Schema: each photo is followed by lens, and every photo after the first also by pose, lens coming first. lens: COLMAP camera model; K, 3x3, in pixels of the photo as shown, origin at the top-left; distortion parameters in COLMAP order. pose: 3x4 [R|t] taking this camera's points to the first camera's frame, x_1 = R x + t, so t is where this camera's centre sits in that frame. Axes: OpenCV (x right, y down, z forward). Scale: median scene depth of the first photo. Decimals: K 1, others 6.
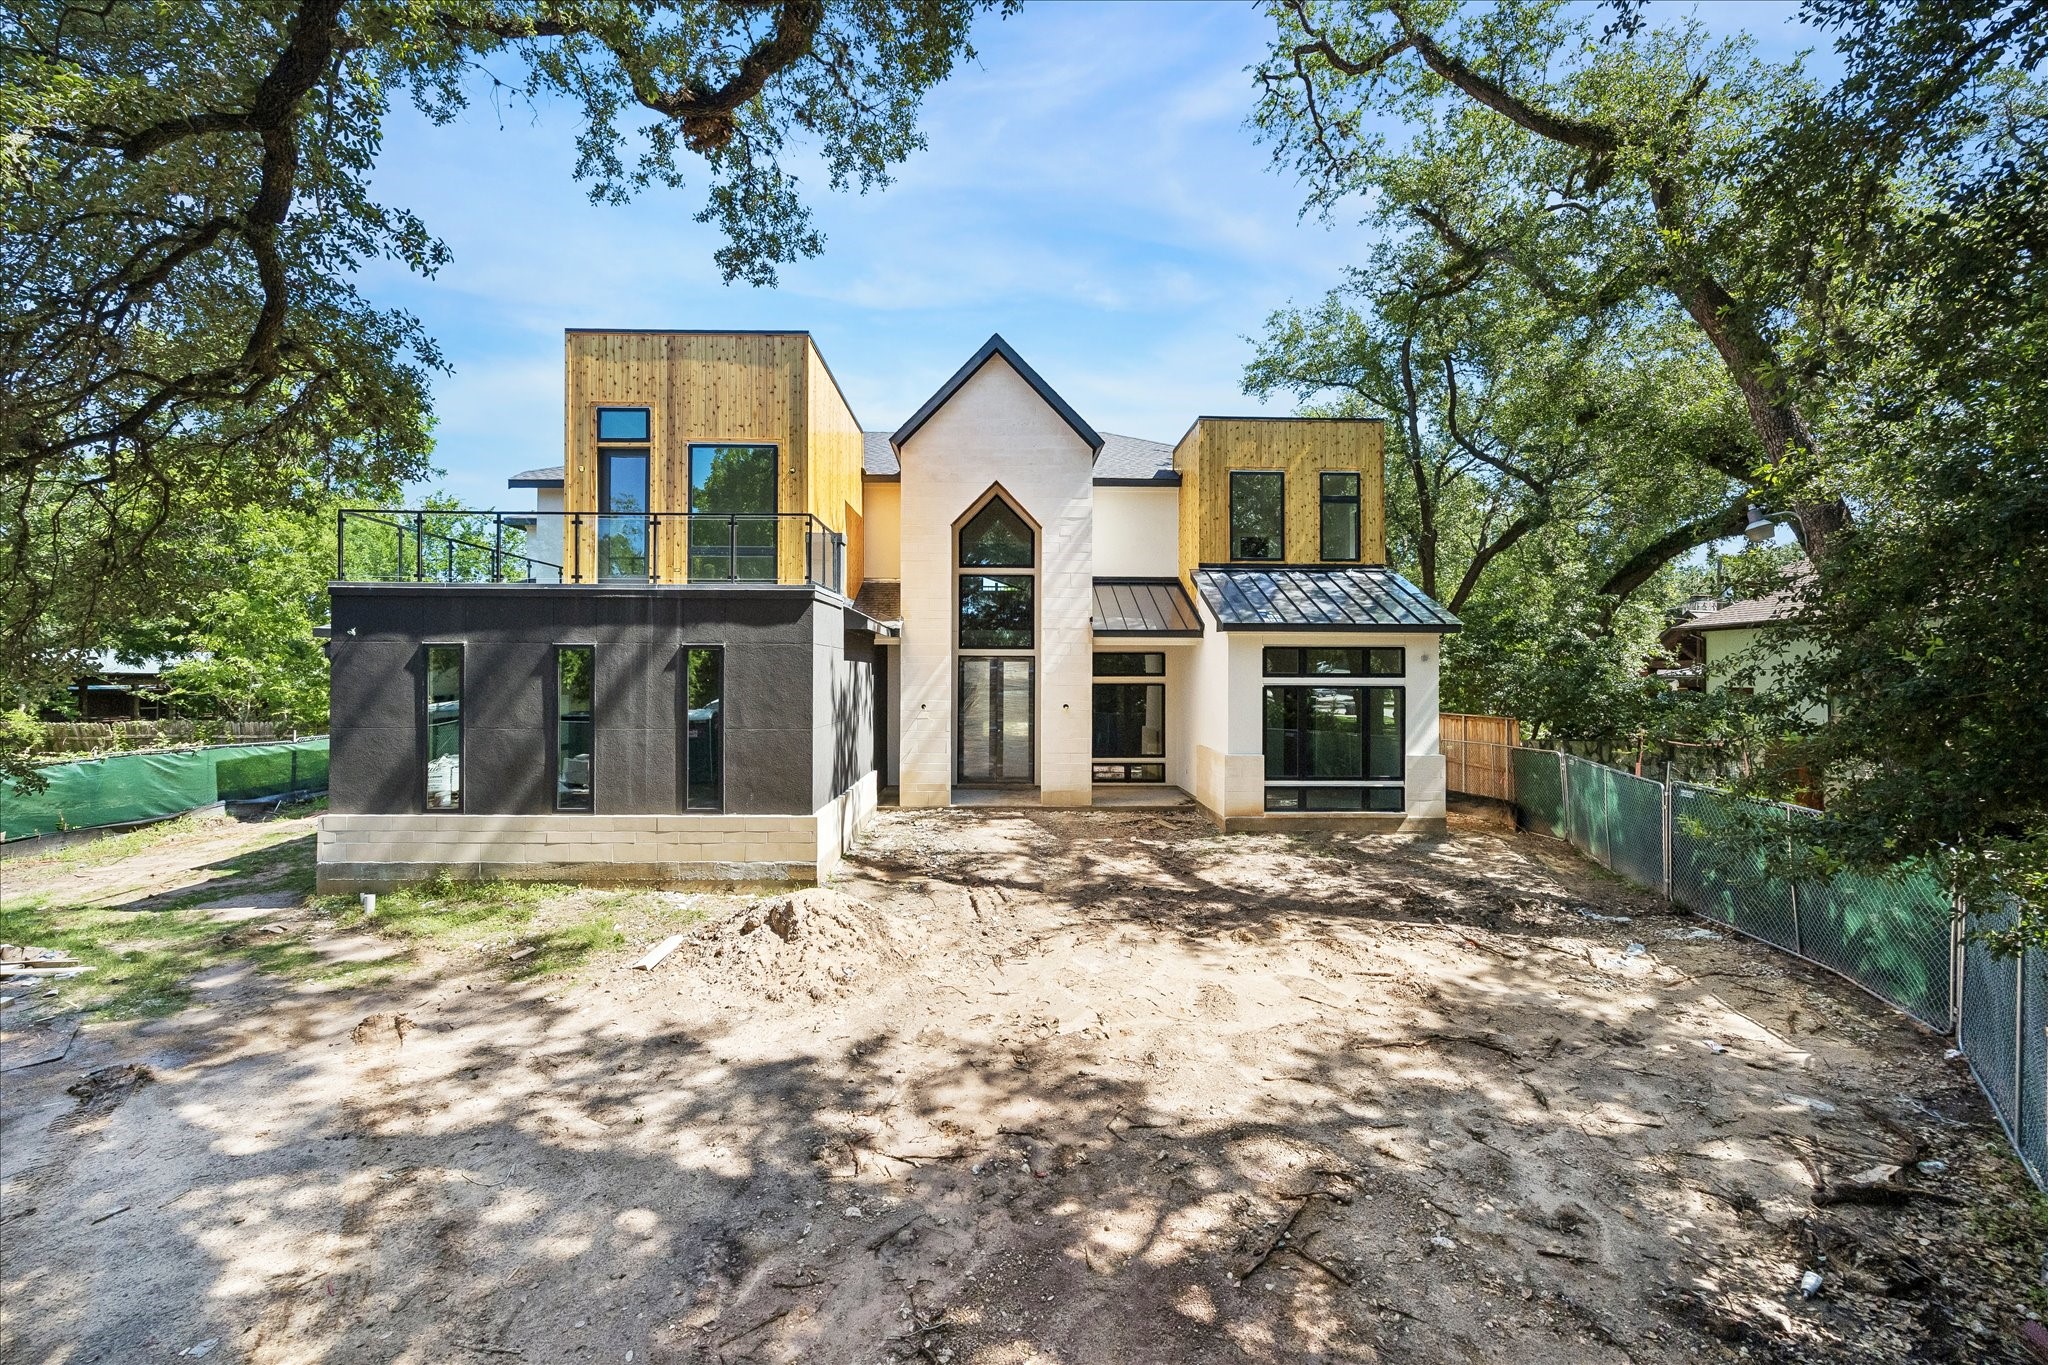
lens RADIAL K [[778.6, 0, 1023.8], [0, 778.6, 665.6], [0, 0, 1]] dist [-0.003036, -0.000241]
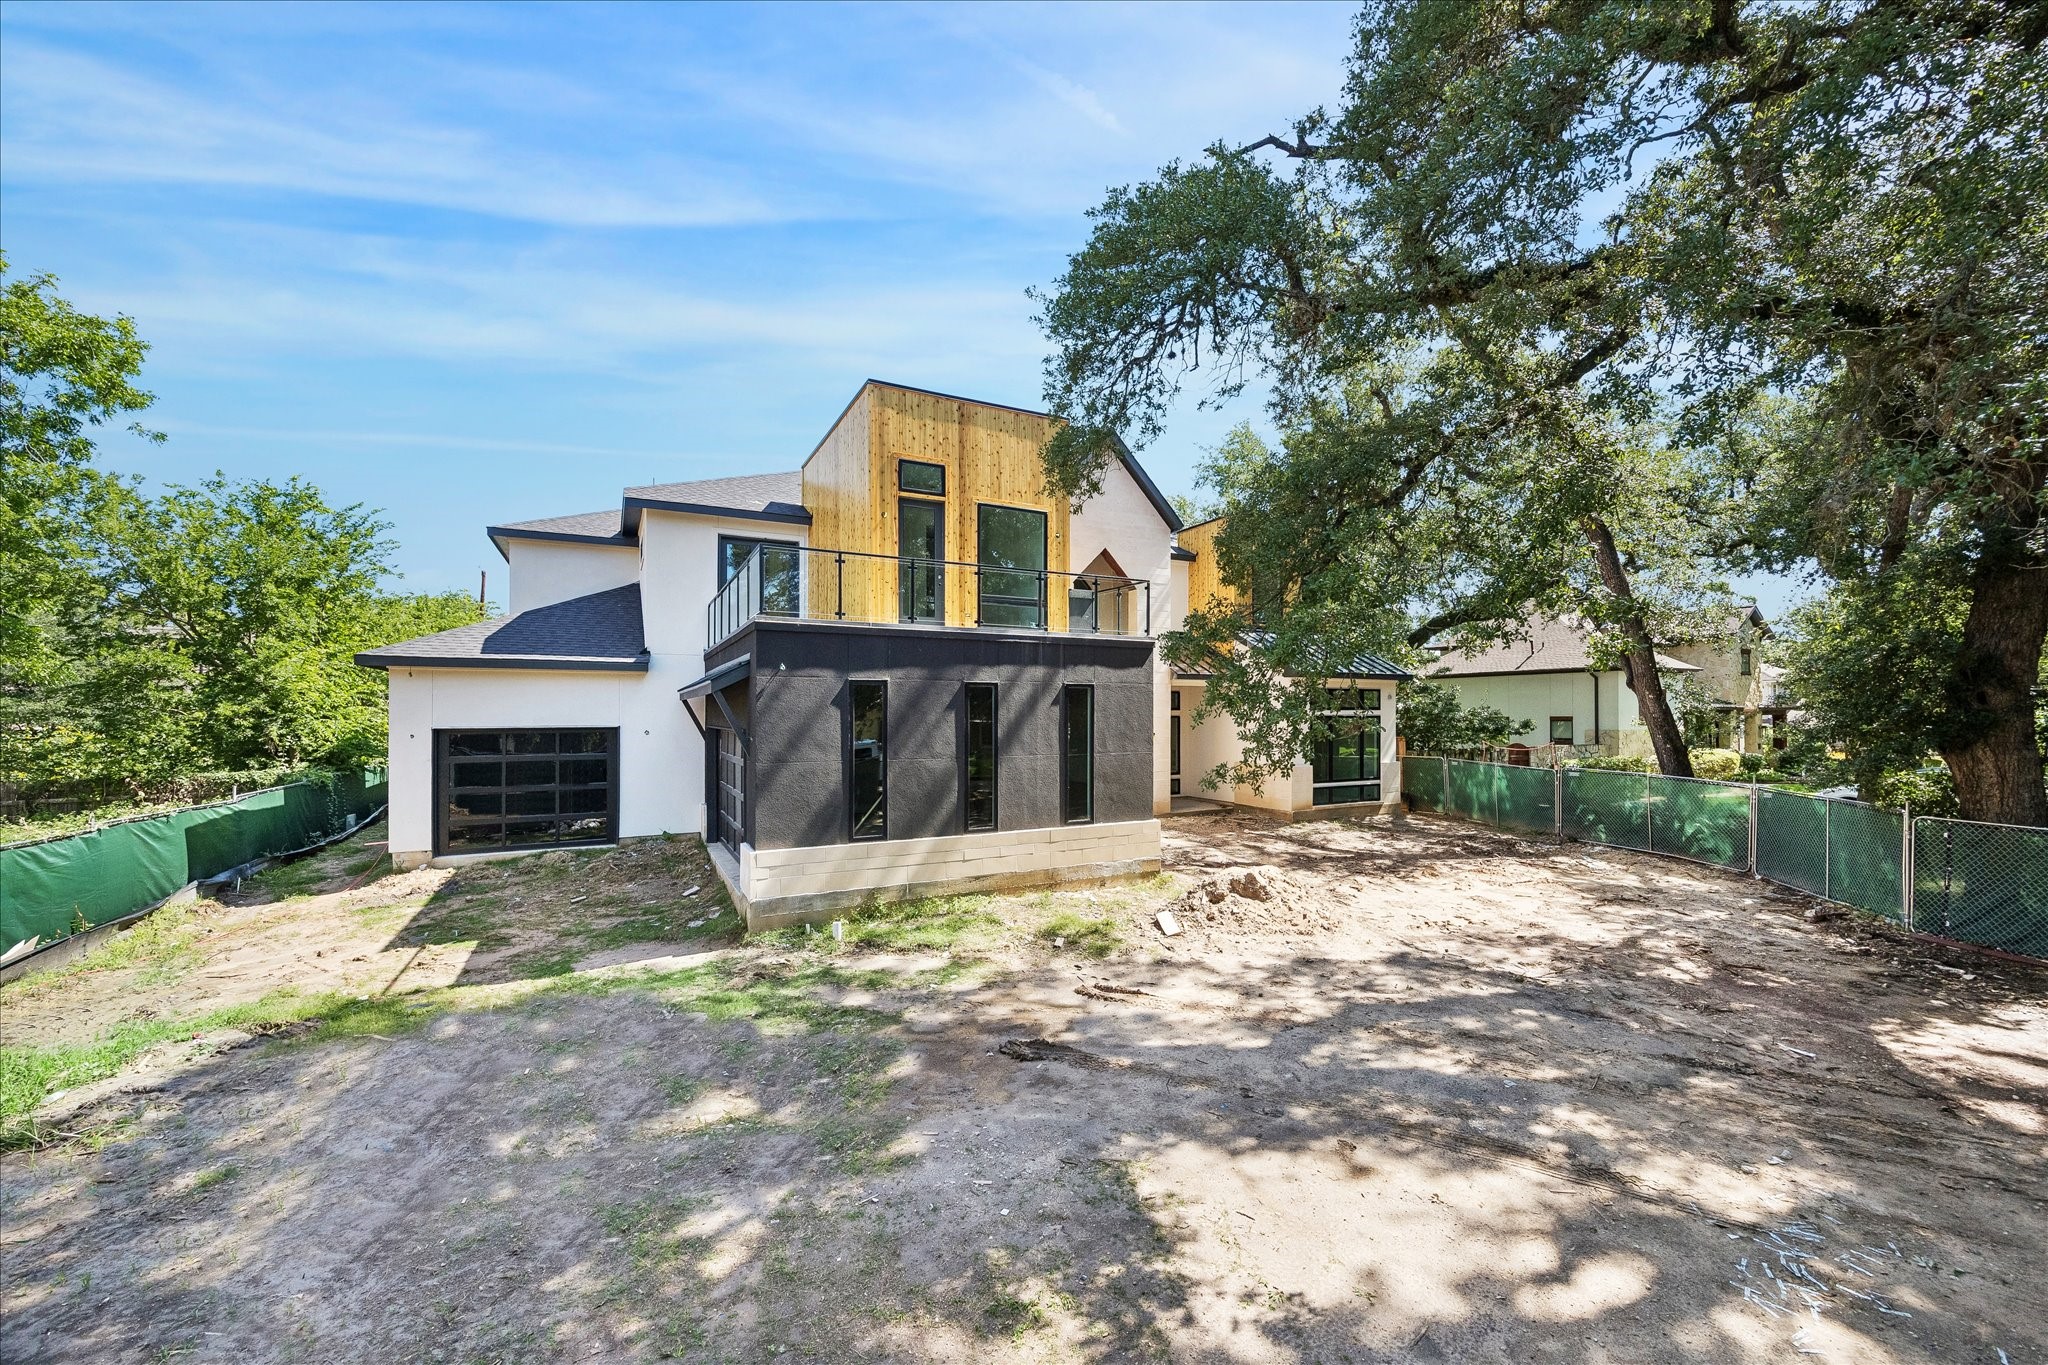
lens RADIAL K [[813.8, 0, 968.2], [0, 813.8, 702.5], [0, 0, 1]] dist [0.000197, 0.000011]
pose [[0.896212, 0.000550, 0.443626, -1.544303], [-0.000517, 1.000000, -0.000195, 0.003401], [-0.443626, -0.000054, 0.896212, -0.066216]]
